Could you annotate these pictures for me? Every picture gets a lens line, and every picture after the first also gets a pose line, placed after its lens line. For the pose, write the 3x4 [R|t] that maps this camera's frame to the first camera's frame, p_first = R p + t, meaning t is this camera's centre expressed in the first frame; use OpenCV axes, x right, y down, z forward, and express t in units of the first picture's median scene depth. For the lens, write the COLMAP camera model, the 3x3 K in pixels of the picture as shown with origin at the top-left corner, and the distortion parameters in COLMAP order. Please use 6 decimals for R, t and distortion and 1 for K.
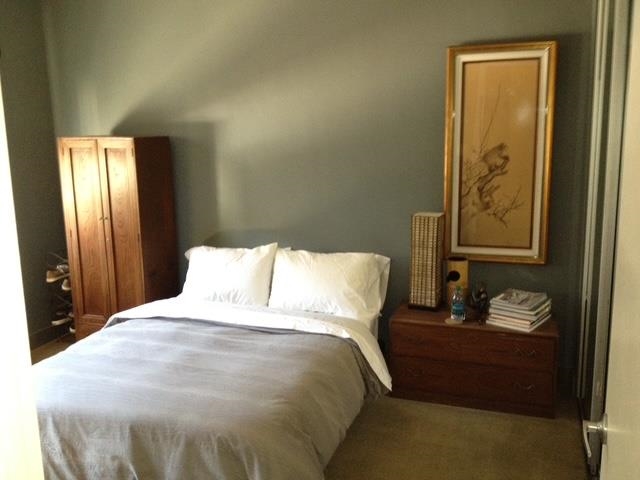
lens RADIAL K [[601.6, 0, 320.0], [0, 601.6, 240.0], [0, 0, 1]] dist [0.128345, -0.274574]
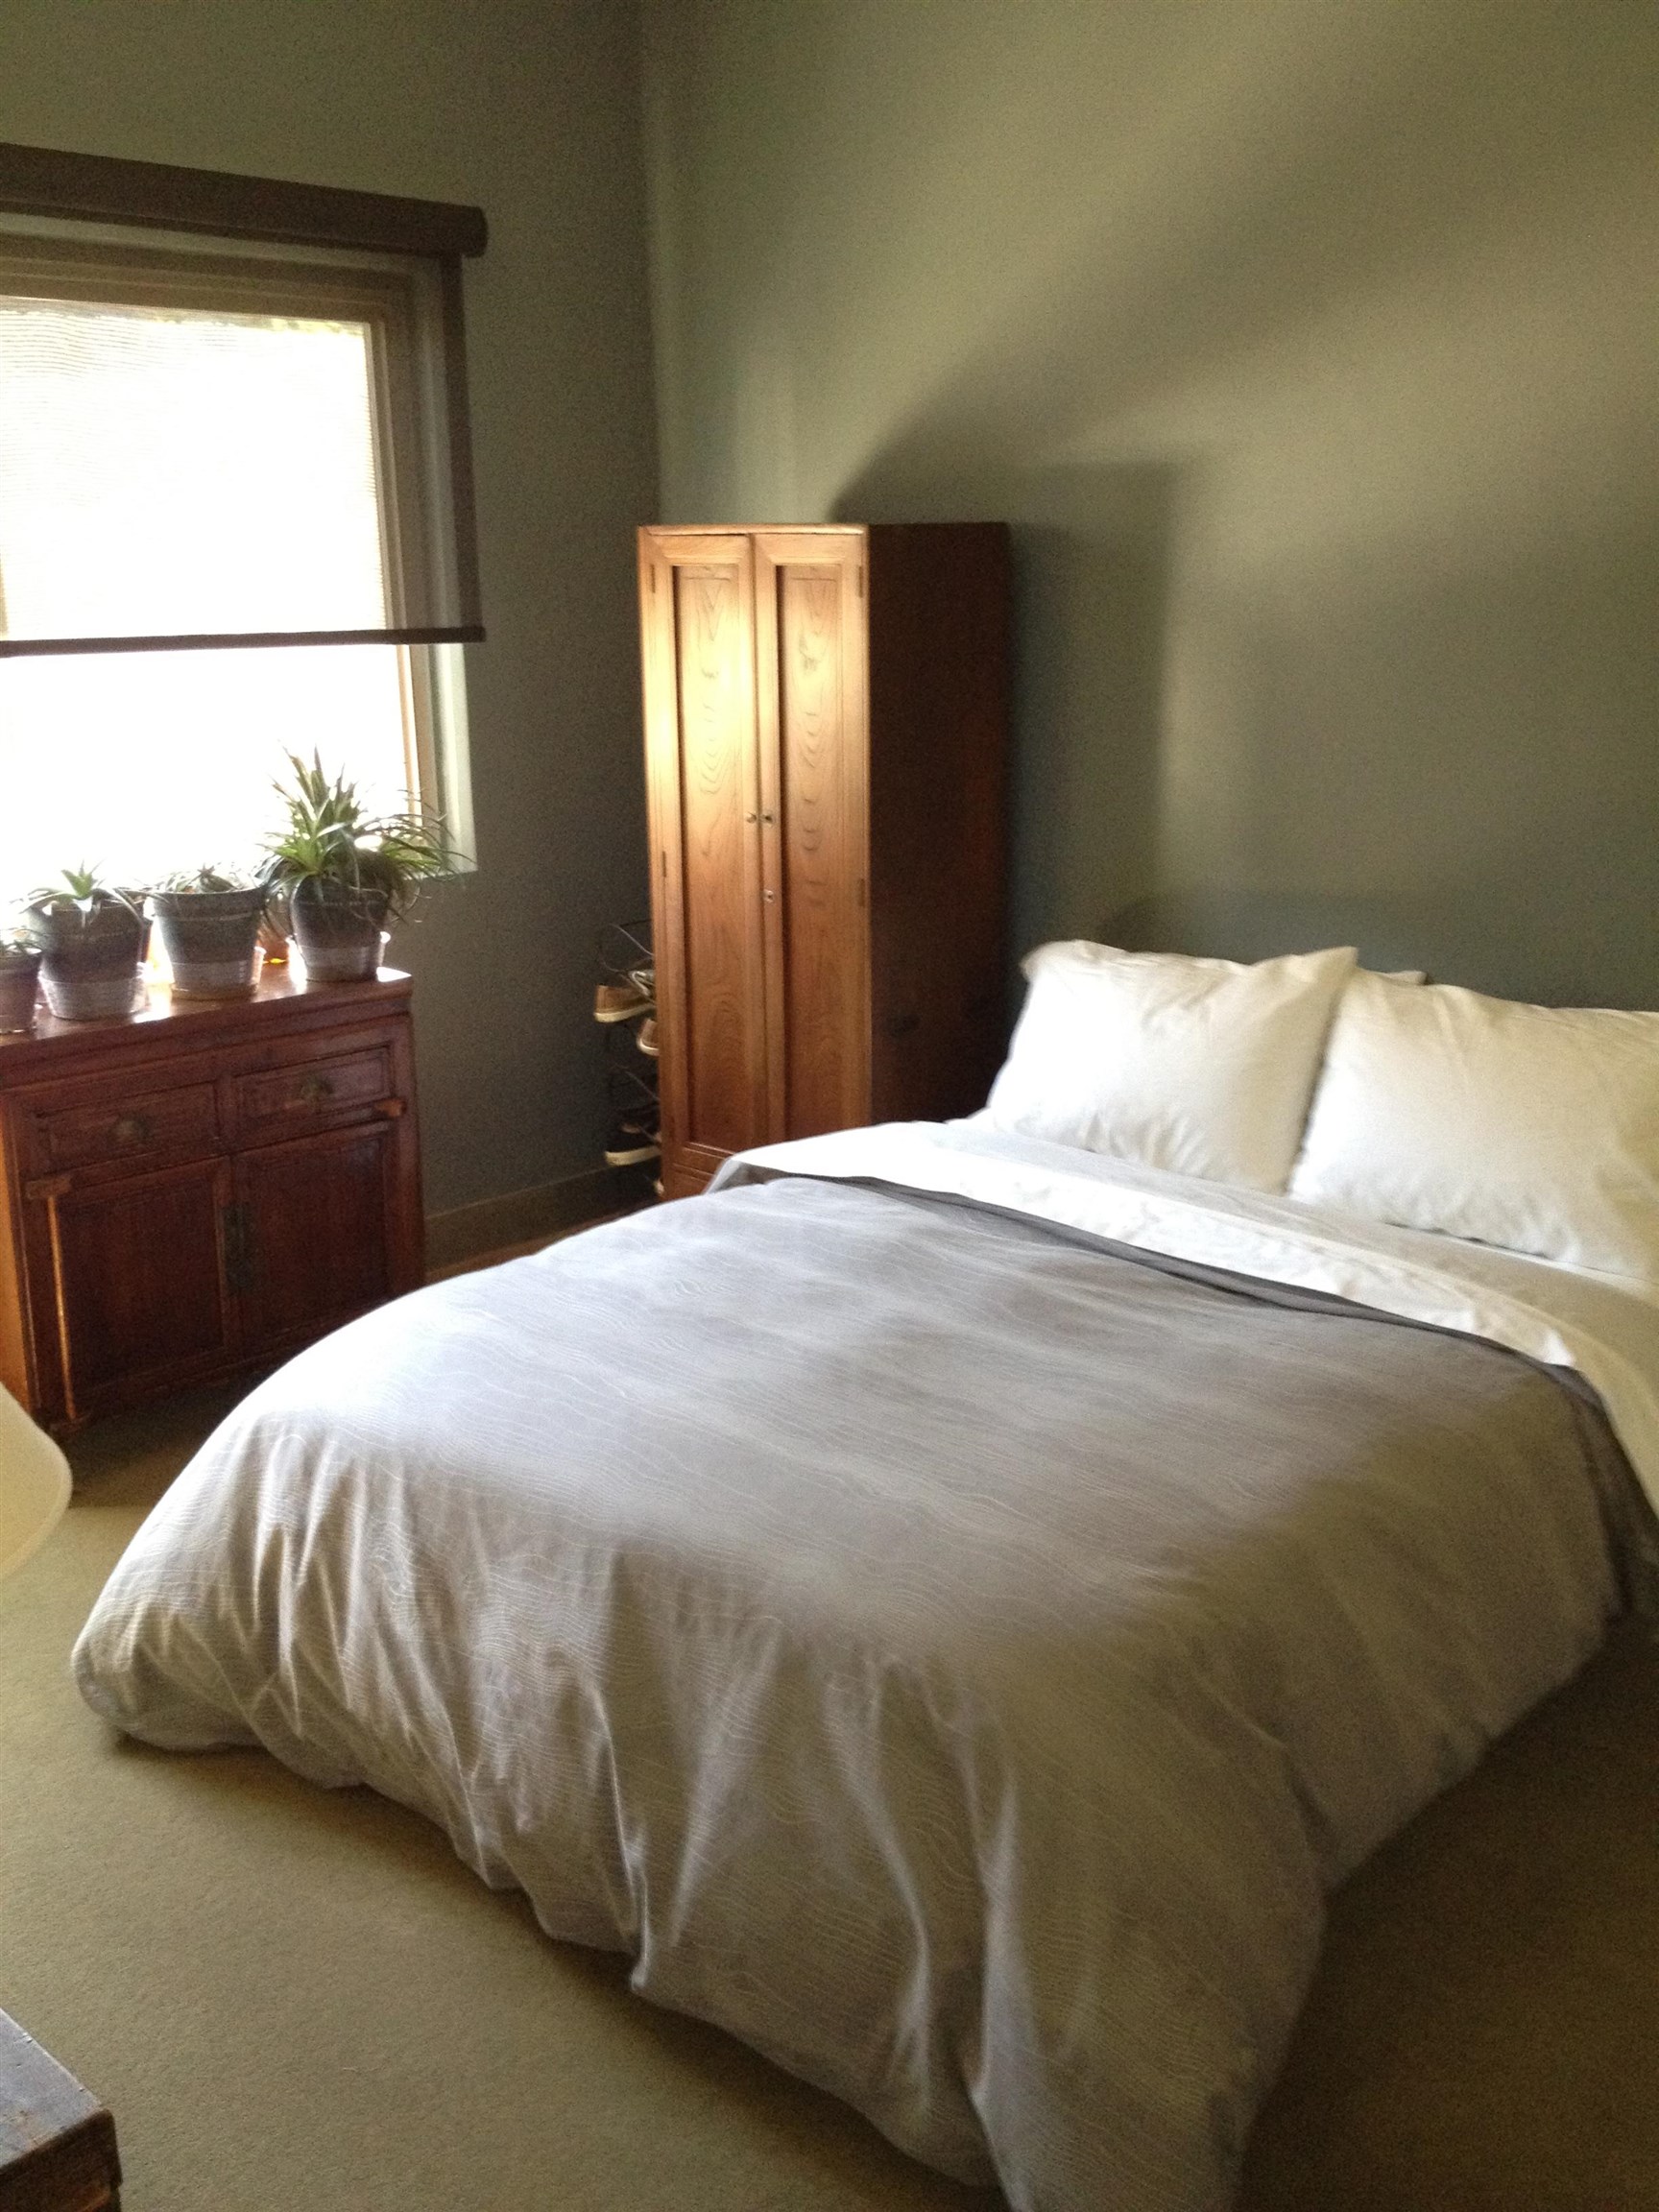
lens RADIAL K [[2079.2, 0, 829.5], [0, 2079.2, 1106.0], [0, 0, 1]] dist [0.128345, -0.274574]
pose [[0.915420, 0.106875, -0.388051, 0.088367], [-0.074682, 0.992463, 0.097162, 0.001782], [0.395510, -0.059964, 0.916502, 0.129056]]
